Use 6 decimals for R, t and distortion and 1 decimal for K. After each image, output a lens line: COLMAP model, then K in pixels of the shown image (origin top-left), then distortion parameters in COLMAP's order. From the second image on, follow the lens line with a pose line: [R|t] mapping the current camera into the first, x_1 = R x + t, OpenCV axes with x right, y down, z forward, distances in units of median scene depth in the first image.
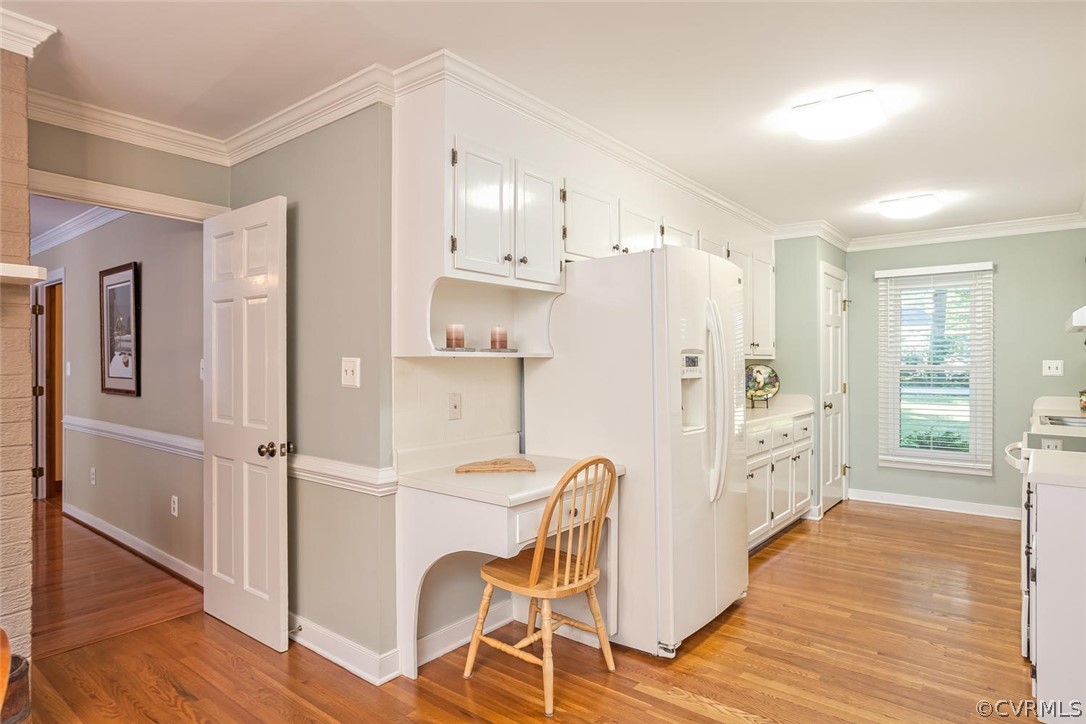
lens RADIAL K [[612.9, 0, 541.1], [0, 612.9, 364.1], [0, 0, 1]] dist [-0.017663, -0.000118]
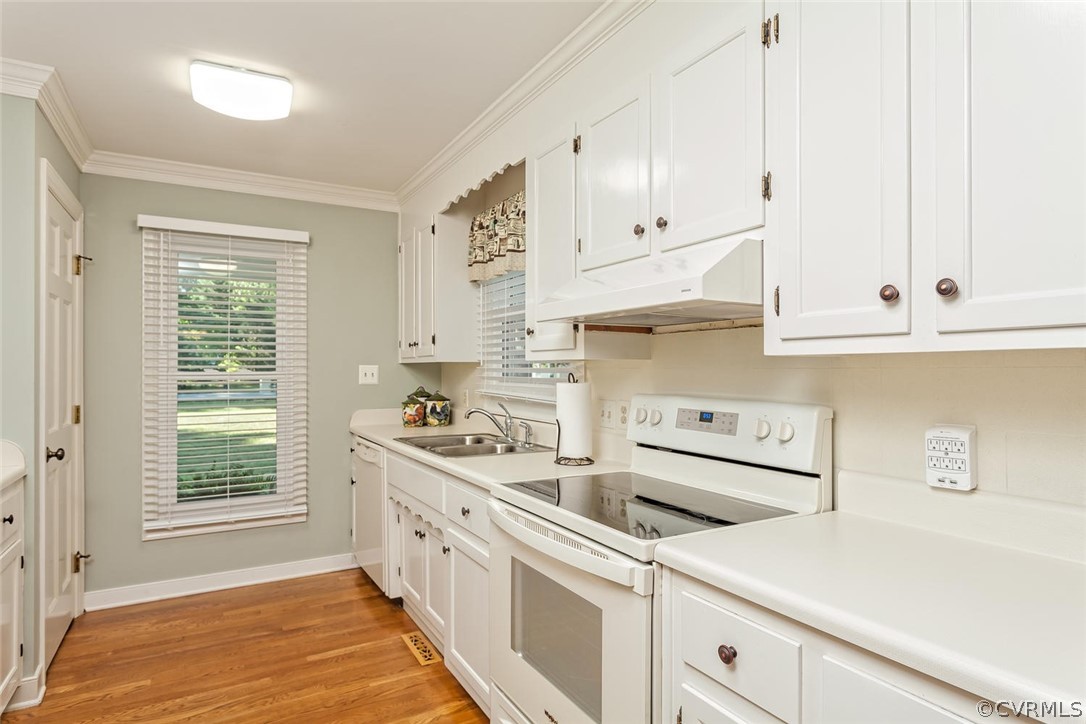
lens RADIAL K [[612.9, 0, 567.9], [0, 612.9, 363.3], [0, 0, 1]] dist [-0.017663, -0.000118]
pose [[0.351457, 0.009349, 0.936157, 0.155643], [0.002778, 0.999935, -0.011029, 0.000598], [-0.936200, 0.006477, 0.351408, 0.436184]]
